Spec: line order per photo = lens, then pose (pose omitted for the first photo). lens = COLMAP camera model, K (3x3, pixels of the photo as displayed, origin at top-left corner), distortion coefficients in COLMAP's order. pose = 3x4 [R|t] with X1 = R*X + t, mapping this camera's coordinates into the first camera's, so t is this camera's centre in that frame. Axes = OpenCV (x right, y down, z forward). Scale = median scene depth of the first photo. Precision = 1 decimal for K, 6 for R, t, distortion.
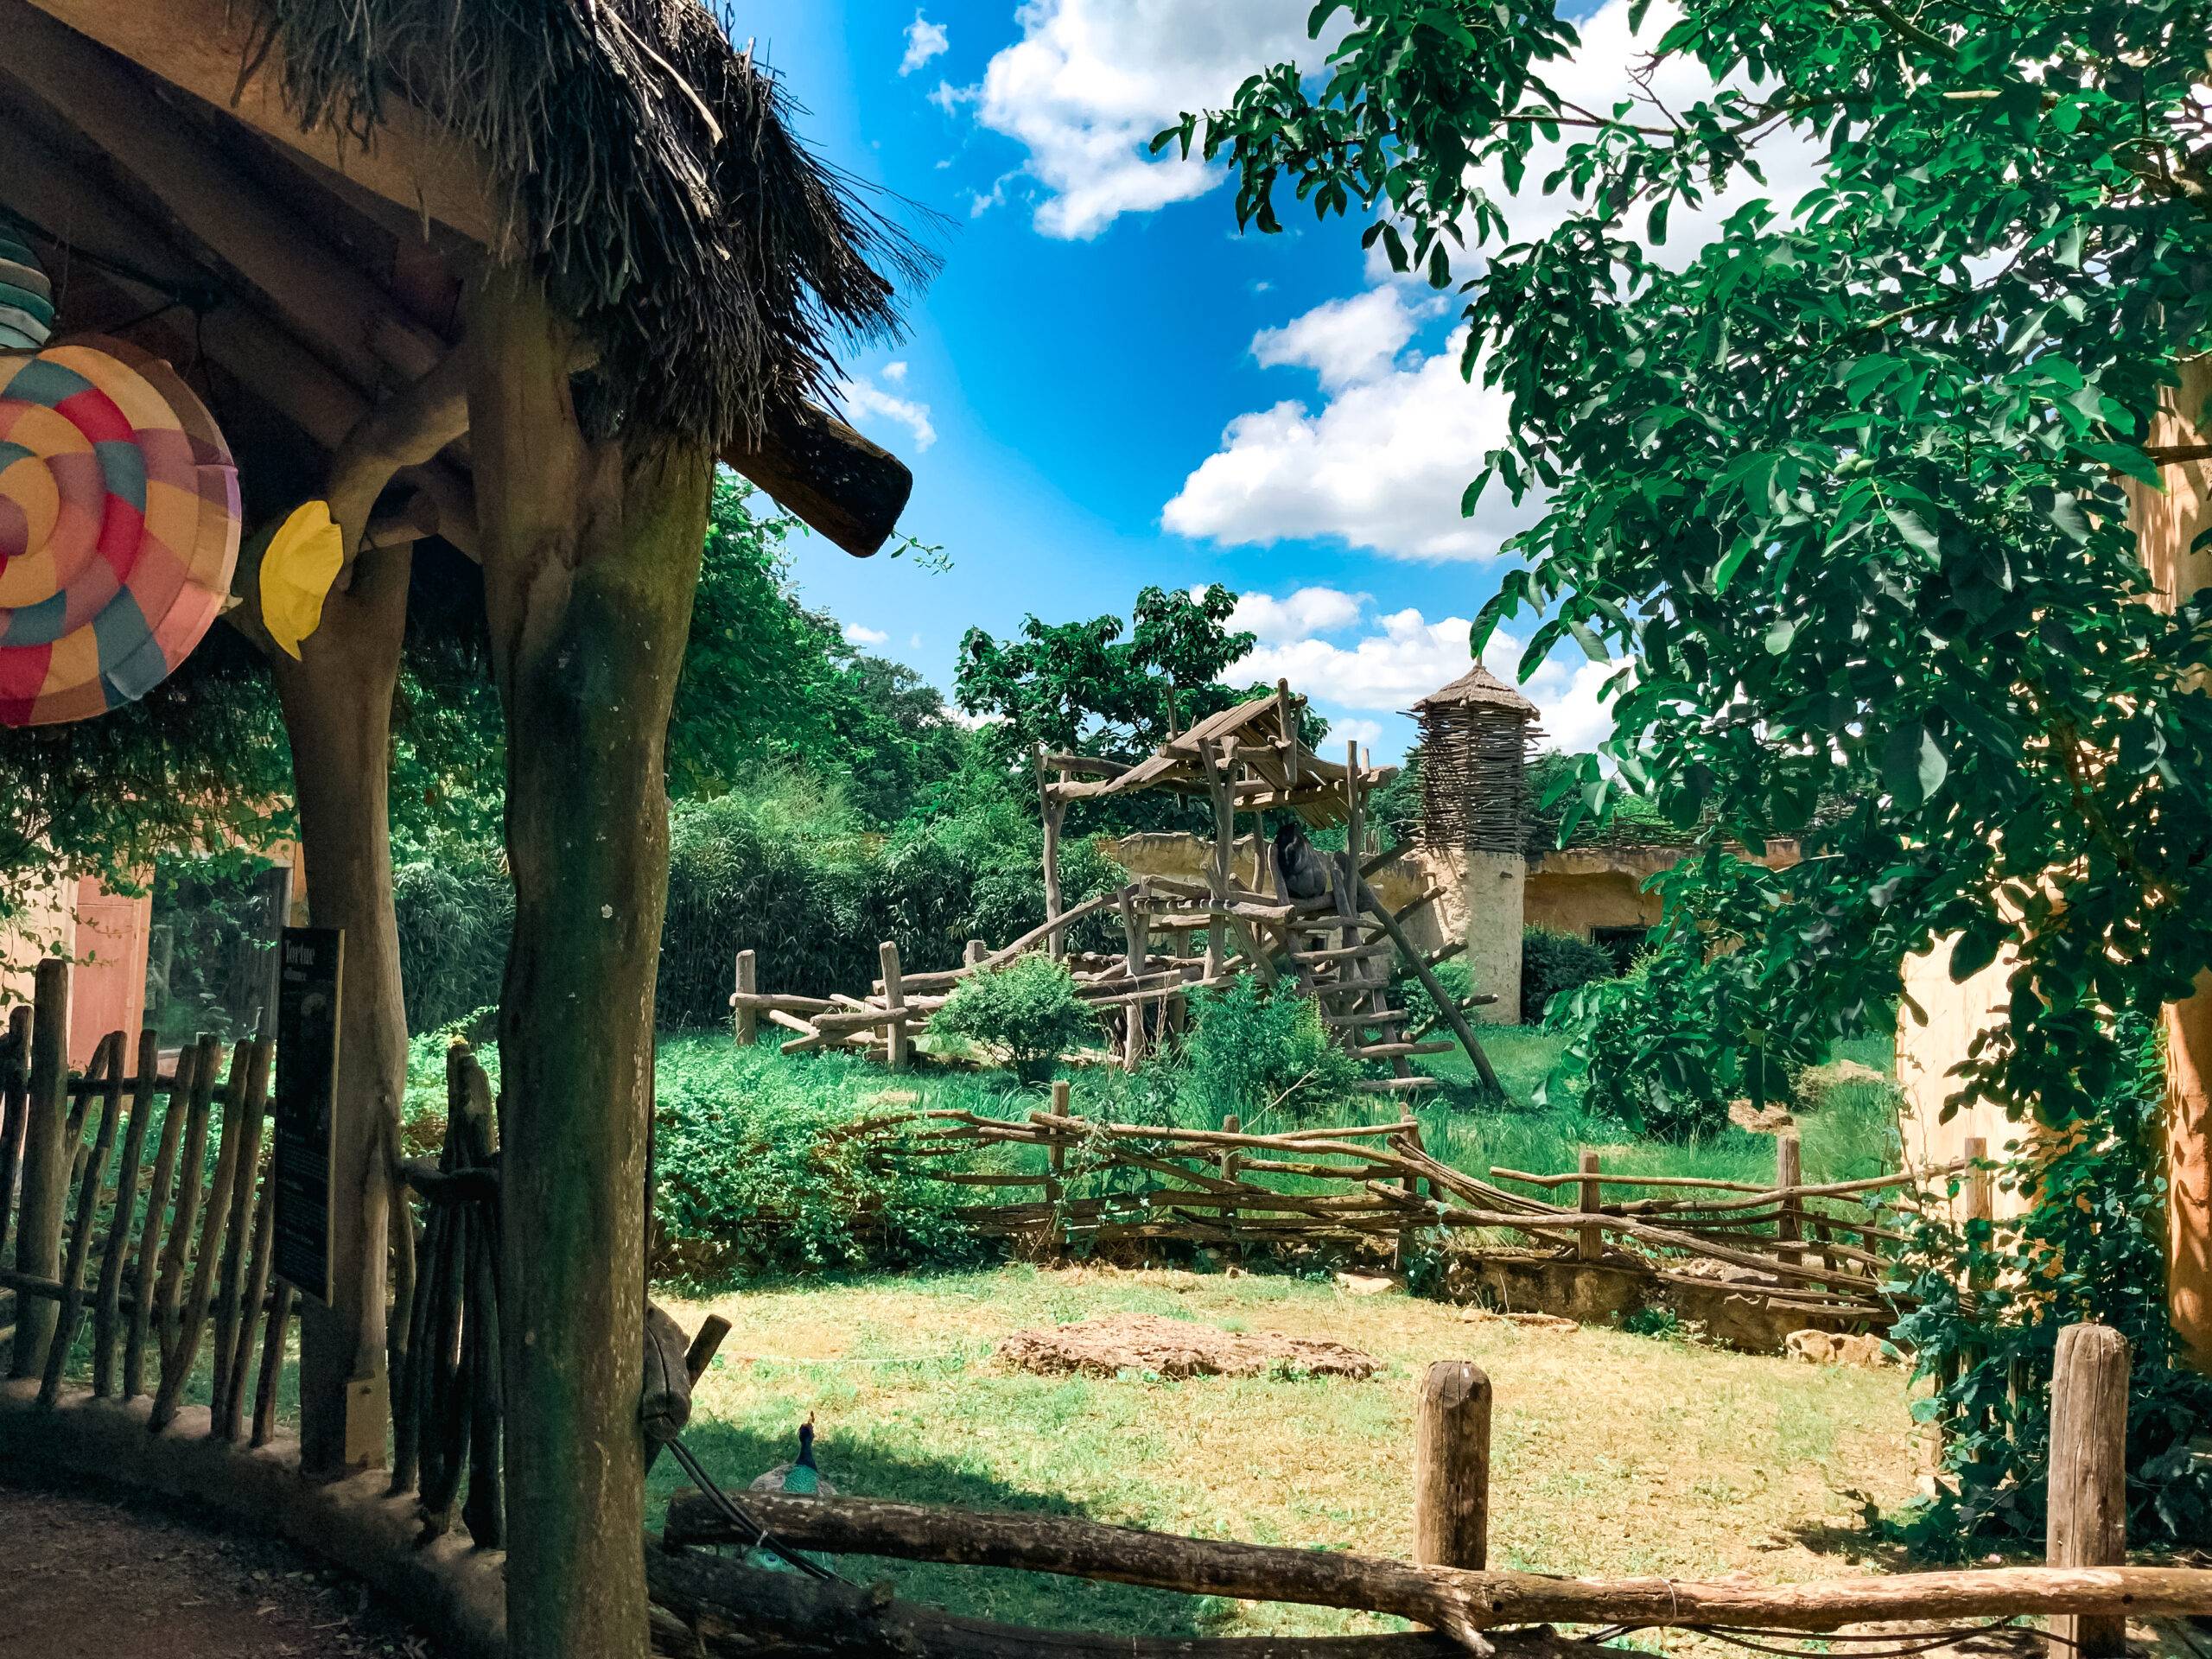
lens RADIAL K [[1915.9, 0, 1106.0], [0, 1915.9, 829.5], [0, 0, 1]] dist [0.125085, -0.208538]
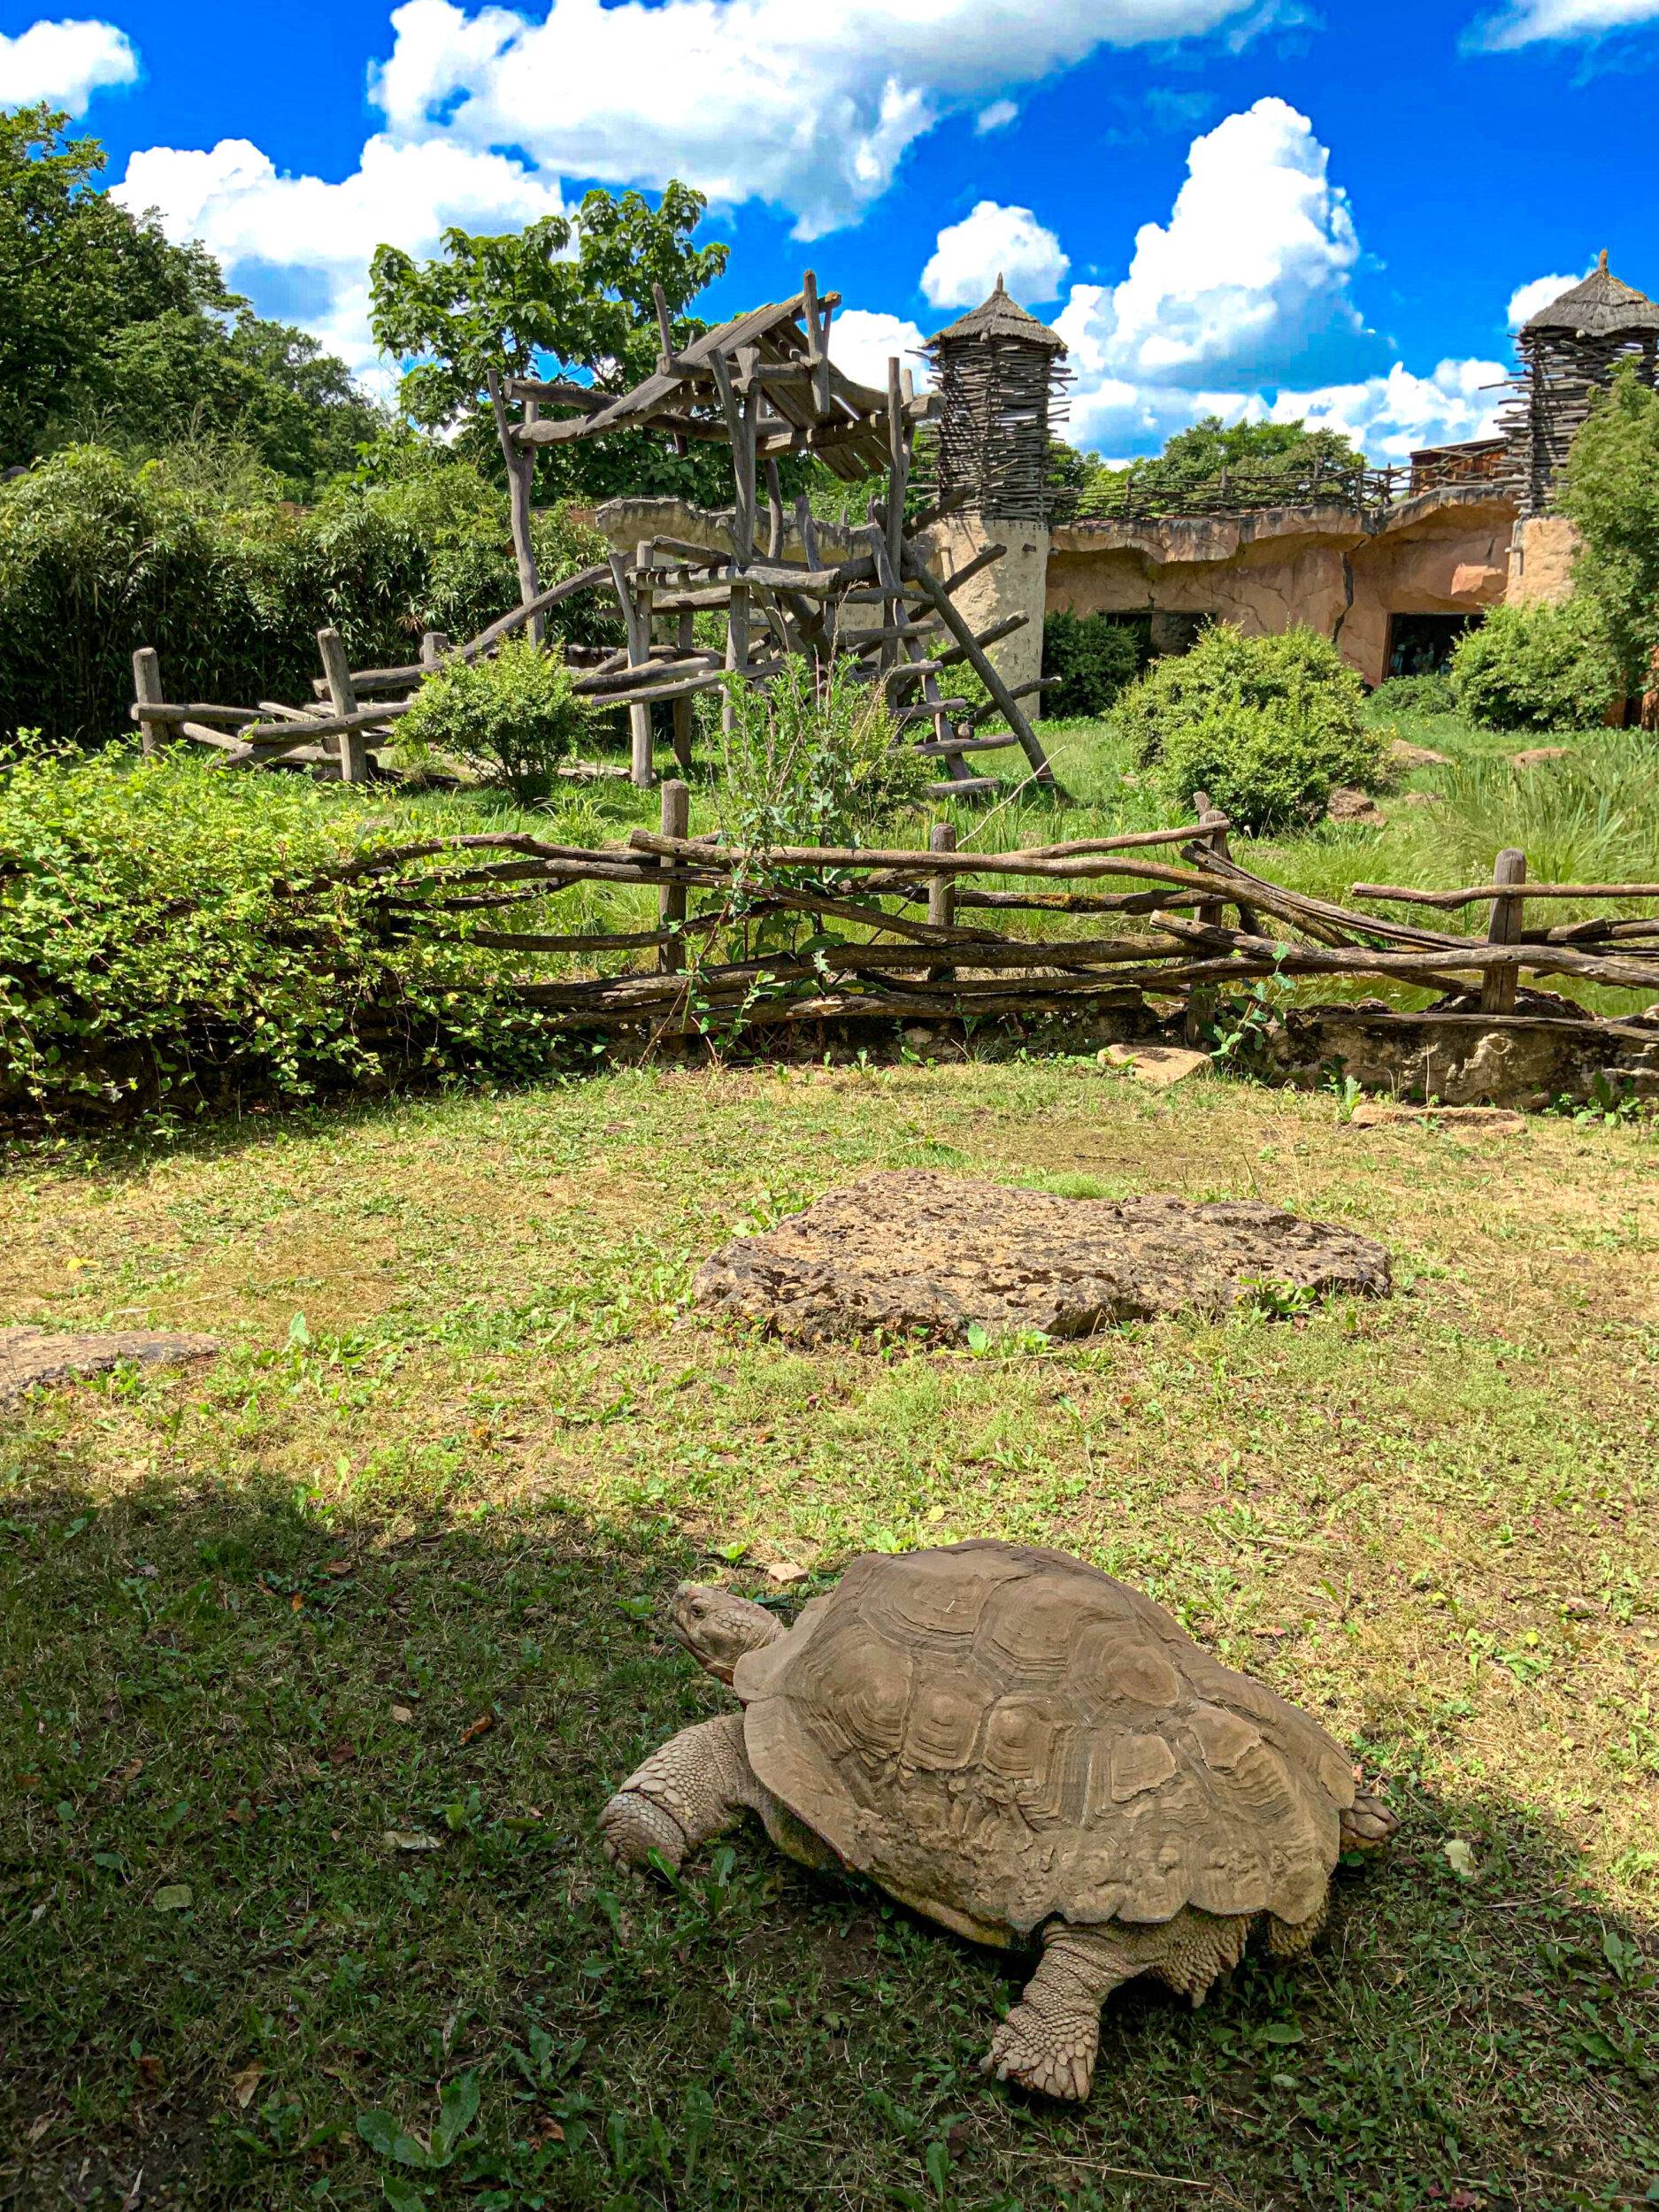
lens RADIAL K [[1915.9, 0, 829.5], [0, 1915.9, 1106.0], [0, 0, 1]] dist [0.125085, -0.208538]
pose [[0.989493, -0.061030, 0.131069, -0.026056], [0.021363, 0.958308, 0.284937, 0.023806], [-0.142994, -0.279143, 0.949543, 0.159418]]
